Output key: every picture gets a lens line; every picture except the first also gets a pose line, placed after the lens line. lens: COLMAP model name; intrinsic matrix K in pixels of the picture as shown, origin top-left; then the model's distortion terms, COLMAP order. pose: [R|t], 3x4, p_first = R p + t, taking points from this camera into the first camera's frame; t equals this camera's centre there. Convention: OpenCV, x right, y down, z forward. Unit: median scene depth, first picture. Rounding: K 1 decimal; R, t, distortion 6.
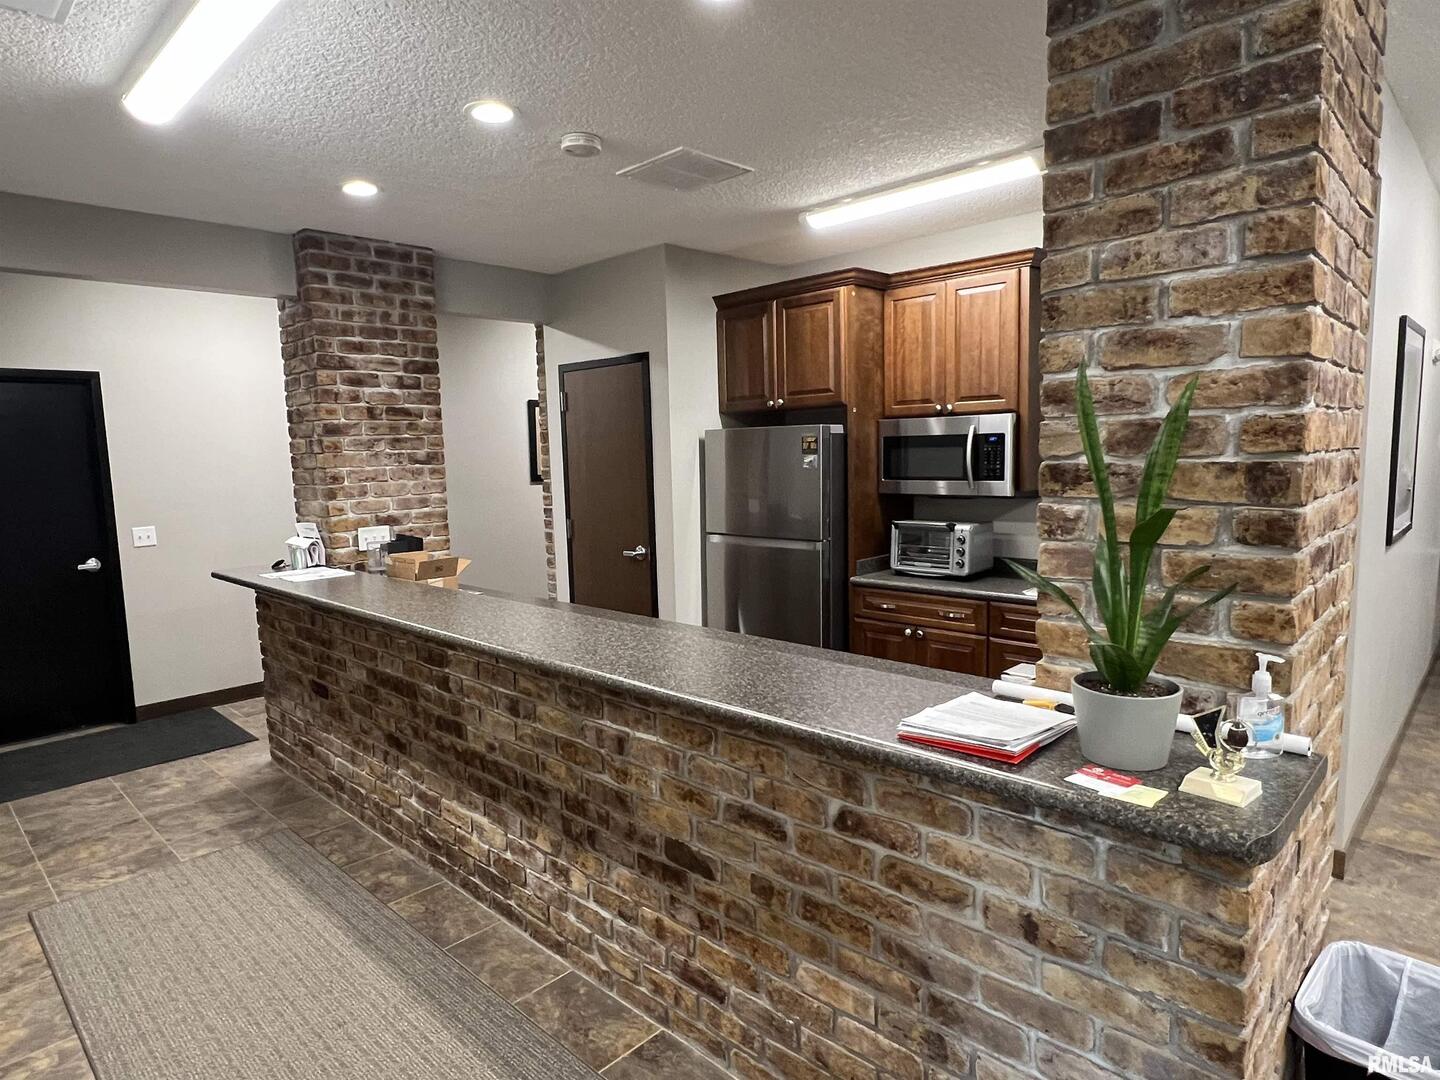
lens RADIAL K [[837.8, 0, 708.4], [0, 837.8, 548.1], [0, 0, 1]] dist [-0.004340, 0.001551]
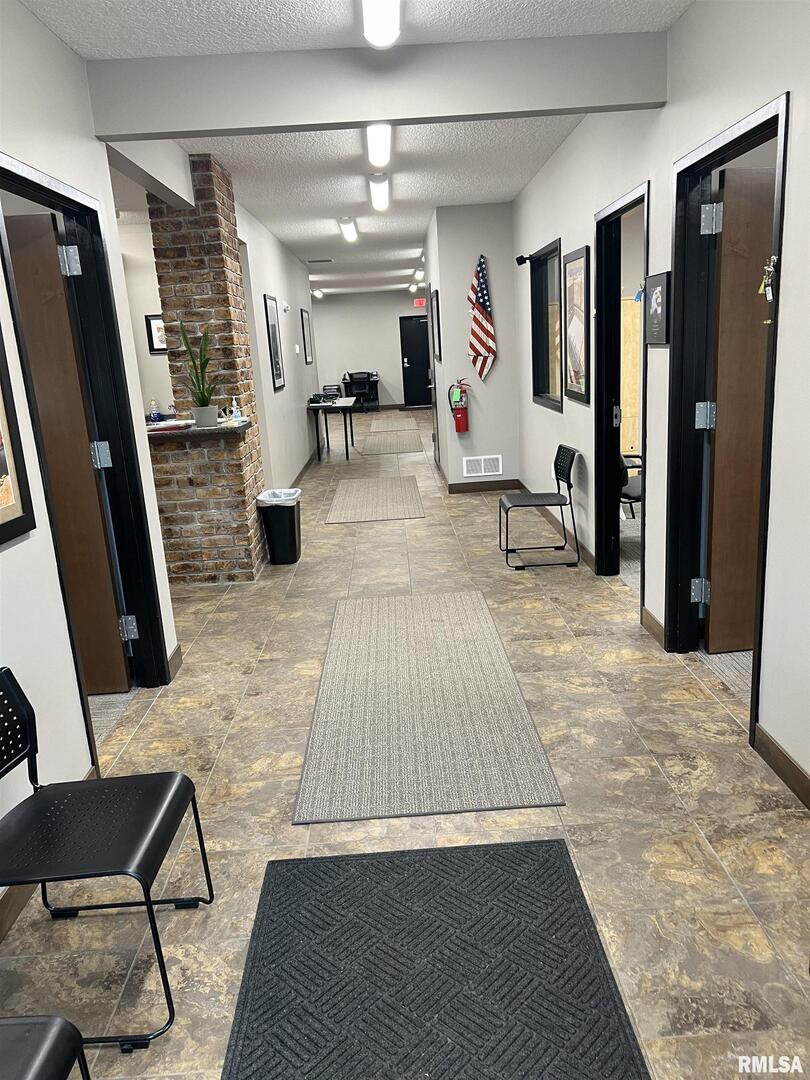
lens RADIAL K [[815.5, 0, 404.0], [0, 815.5, 545.3], [0, 0, 1]] dist [0.029581, -0.031177]
pose [[0.697465, -0.188037, 0.691509, -1.507273], [0.128657, 0.982138, 0.137302, 0.372755], [-0.704975, -0.006796, 0.709199, -2.208691]]
